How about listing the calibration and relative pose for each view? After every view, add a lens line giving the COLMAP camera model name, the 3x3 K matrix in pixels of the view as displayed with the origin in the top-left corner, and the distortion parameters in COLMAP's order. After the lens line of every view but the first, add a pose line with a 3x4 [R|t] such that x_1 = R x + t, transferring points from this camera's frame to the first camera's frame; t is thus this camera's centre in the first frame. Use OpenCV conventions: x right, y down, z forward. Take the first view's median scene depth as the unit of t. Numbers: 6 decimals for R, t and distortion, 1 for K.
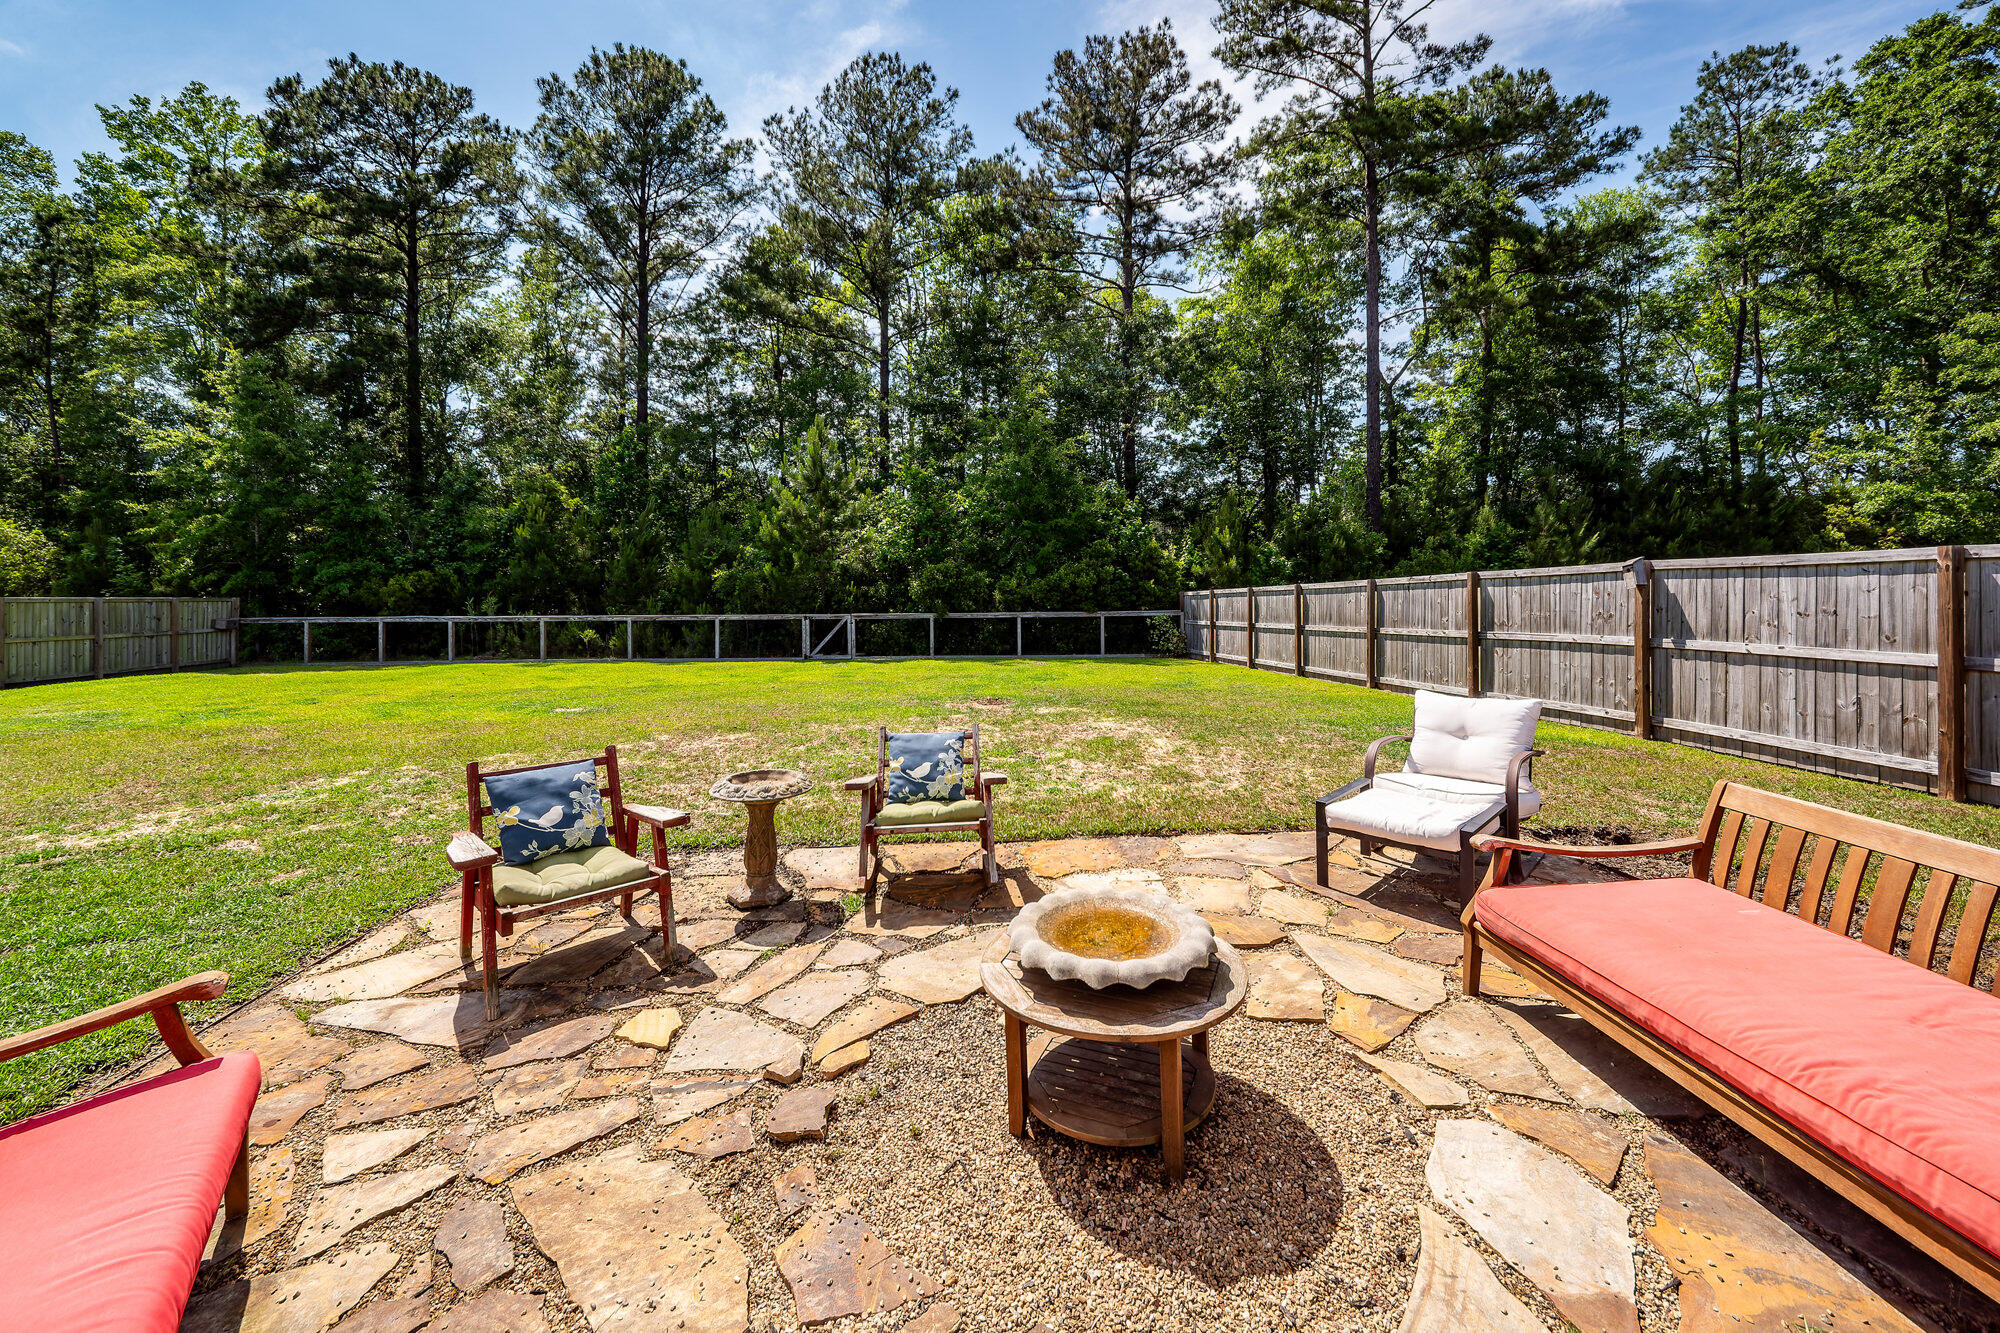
lens RADIAL K [[756.4, 0, 1001.2], [0, 756.4, 599.6], [0, 0, 1]] dist [-0.038287, 0.006788]
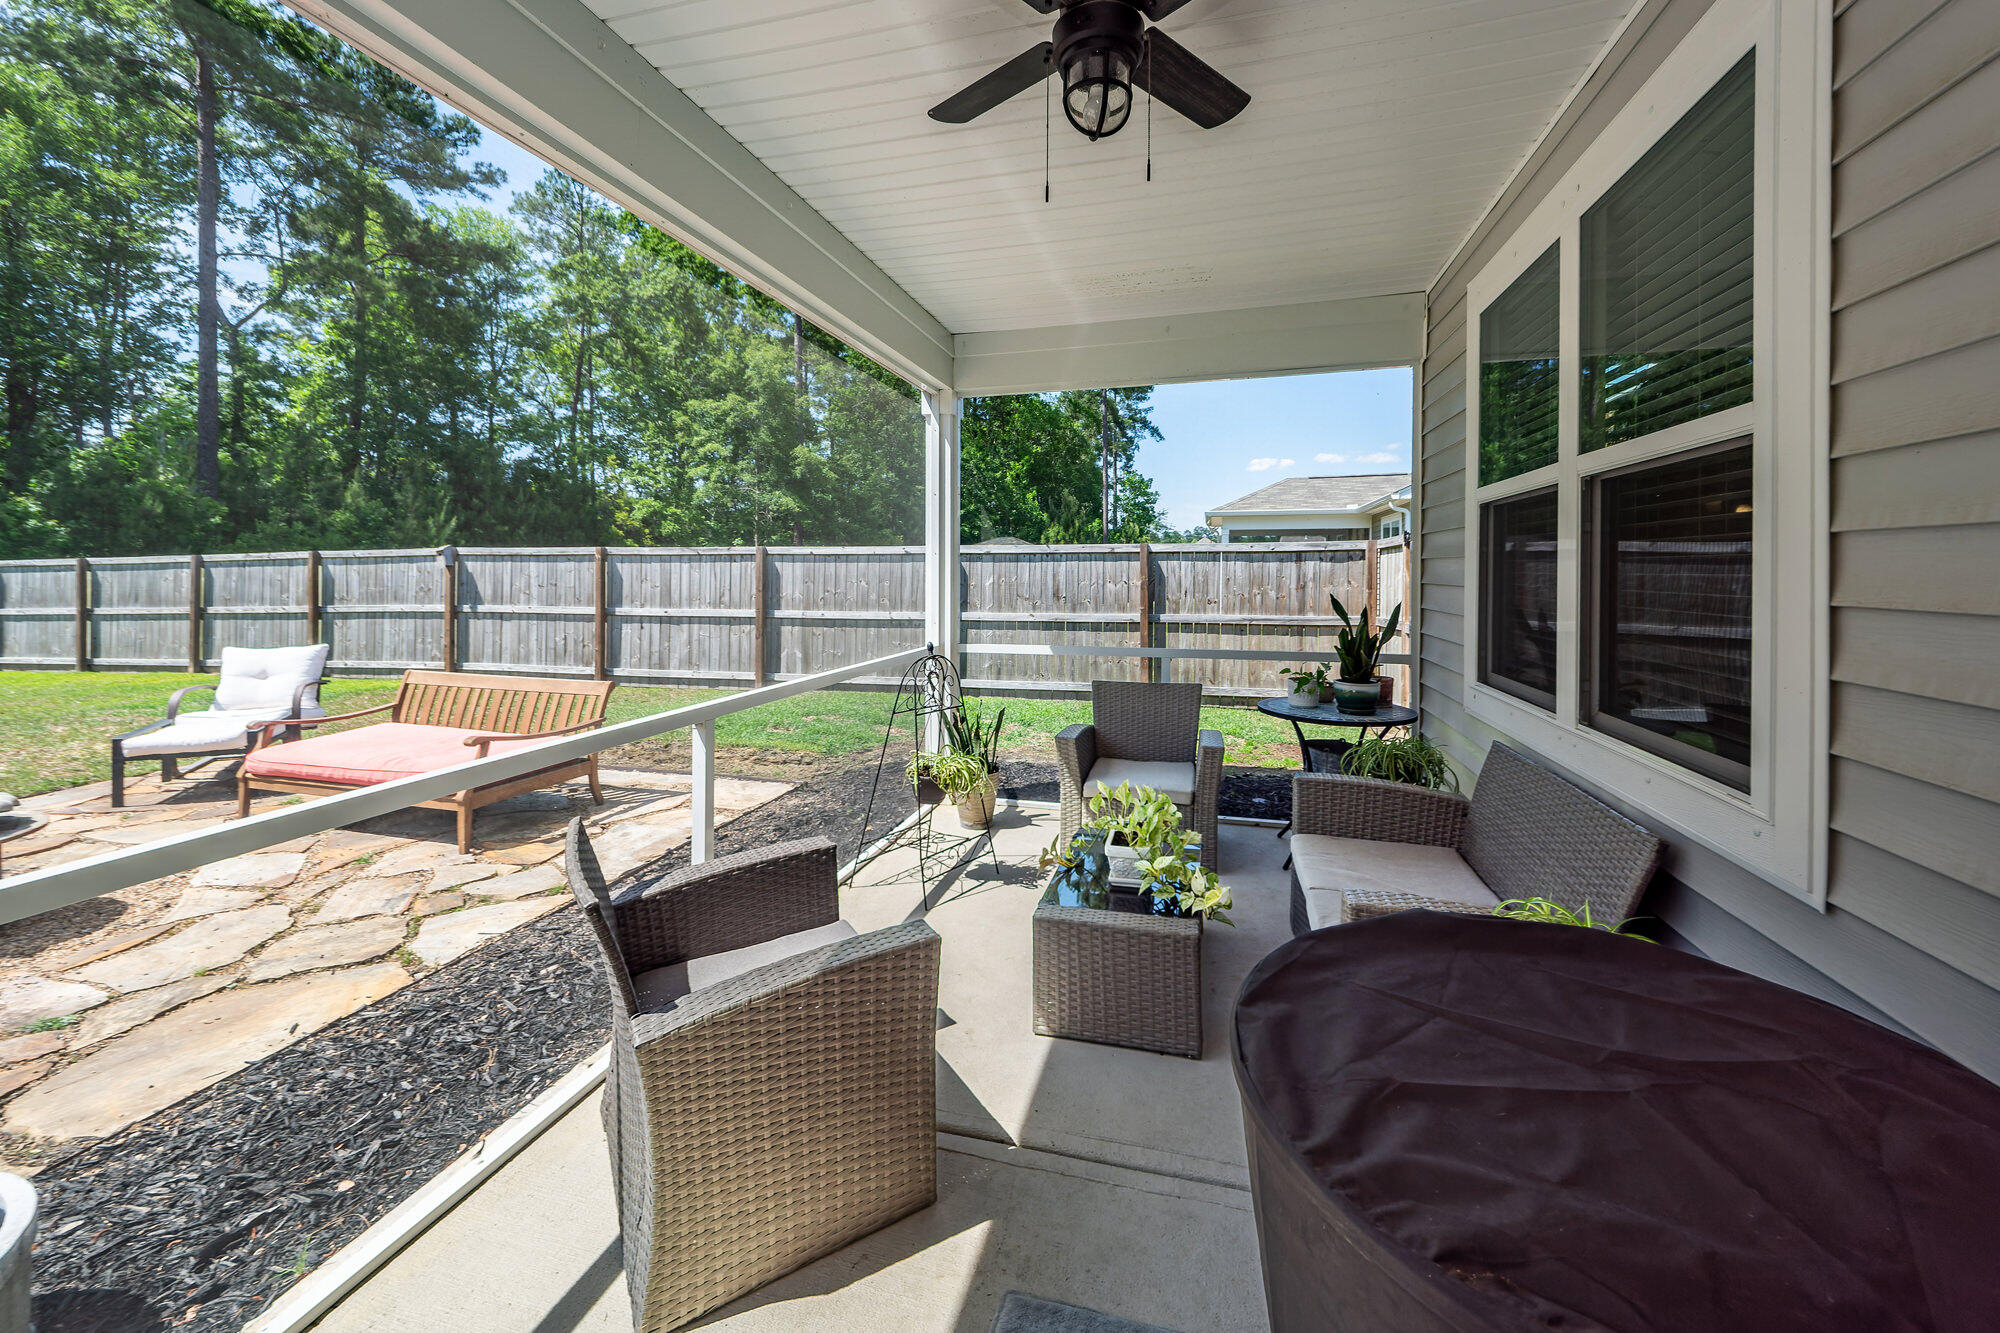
lens RADIAL K [[756.4, 0, 1001.2], [0, 756.4, 599.6], [0, 0, 1]] dist [-0.038287, 0.006788]
pose [[0.289108, -0.027281, 0.956908, -0.047581], [-0.000756, 0.999587, 0.028726, 0.000843], [-0.957296, -0.009028, 0.288968, -0.128724]]
